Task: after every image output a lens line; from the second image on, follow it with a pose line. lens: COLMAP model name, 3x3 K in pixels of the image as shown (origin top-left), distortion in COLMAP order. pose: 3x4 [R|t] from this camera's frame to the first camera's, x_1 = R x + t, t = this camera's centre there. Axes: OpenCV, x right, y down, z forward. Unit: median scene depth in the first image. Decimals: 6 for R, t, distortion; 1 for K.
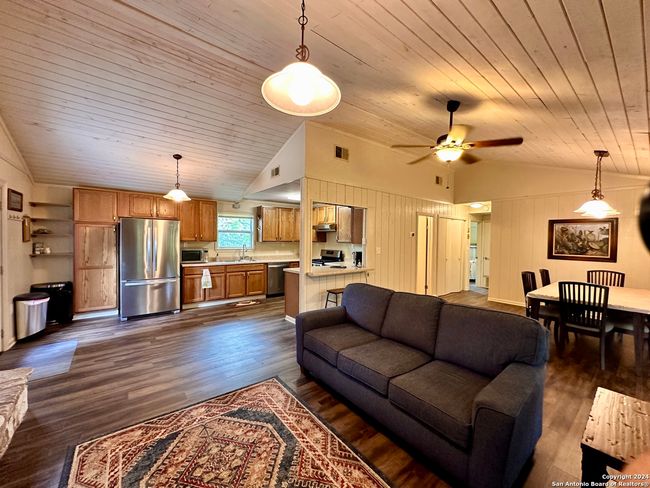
lens RADIAL K [[260.9, 0, 324.1], [0, 260.9, 243.8], [0, 0, 1]] dist [0.000352, 0.000441]
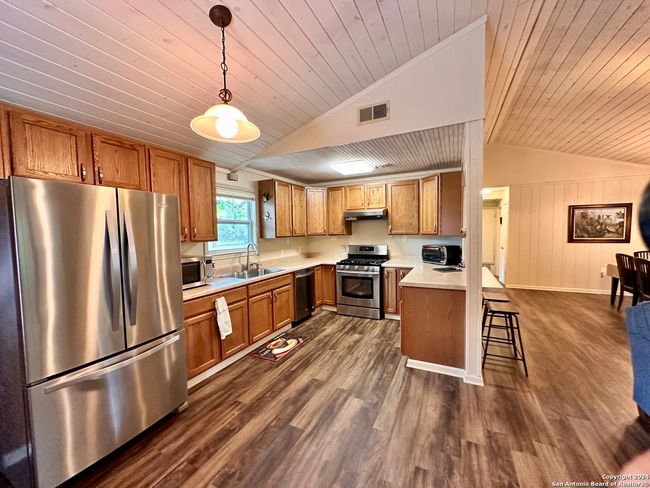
lens RADIAL K [[260.9, 0, 325.7], [0, 260.9, 243.9], [0, 0, 1]] dist [0.000352, 0.000441]
pose [[0.900798, -0.051325, 0.431195, -0.493333], [0.037546, 0.998477, 0.040413, -0.017268], [-0.432613, -0.020214, 0.901353, 0.488397]]
